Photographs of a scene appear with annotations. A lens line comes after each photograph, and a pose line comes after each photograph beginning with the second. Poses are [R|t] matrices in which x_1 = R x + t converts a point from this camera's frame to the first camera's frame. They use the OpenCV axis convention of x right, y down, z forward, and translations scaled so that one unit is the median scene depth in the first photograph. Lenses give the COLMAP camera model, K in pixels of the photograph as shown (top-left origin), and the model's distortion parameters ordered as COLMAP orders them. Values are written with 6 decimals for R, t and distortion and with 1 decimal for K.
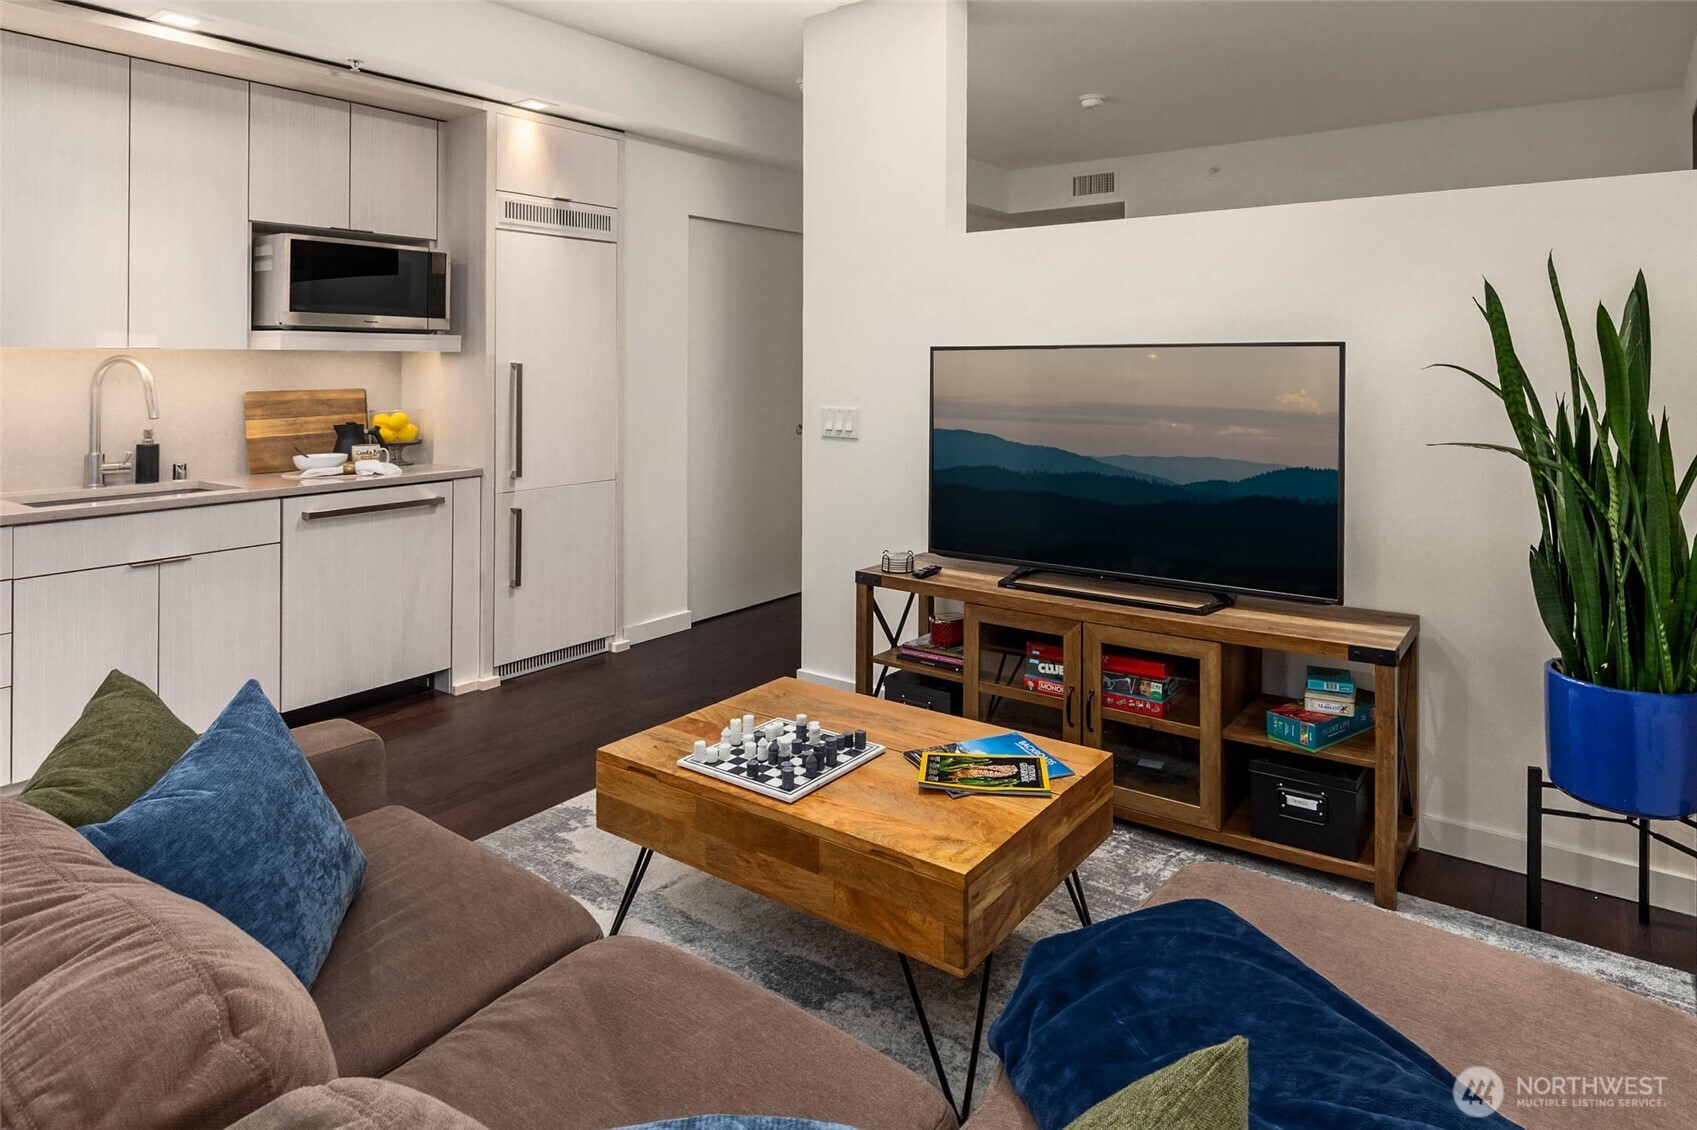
lens RADIAL K [[943.9, 0, 848.5], [0, 943.9, 565.0], [0, 0, 1]] dist [-0.001643, -0.000136]
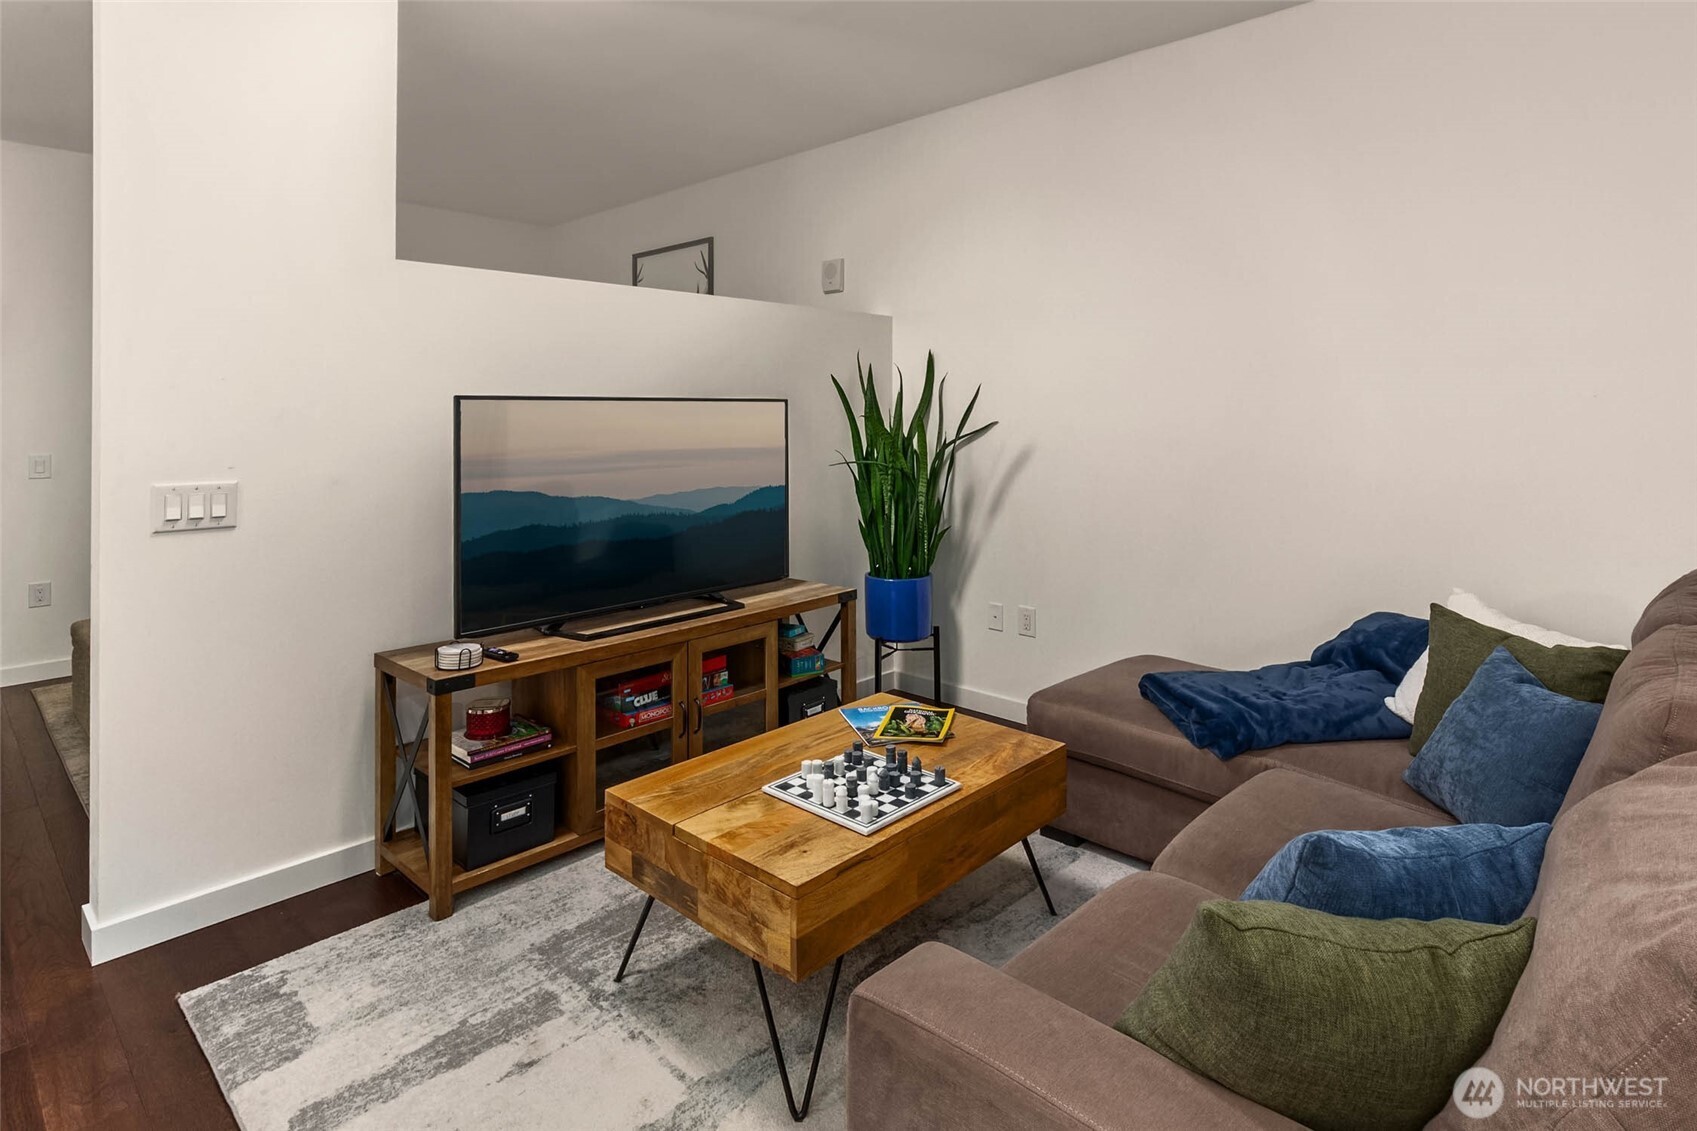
lens RADIAL K [[886.3, 0, 850.1], [0, 886.3, 609.2], [0, 0, 1]] dist [0.002495, 0.000398]
pose [[0.143369, -0.218893, 0.965159, -0.705533], [0.209581, 0.959830, 0.186552, -0.127698], [-0.967223, 0.175533, 0.183486, 0.570490]]
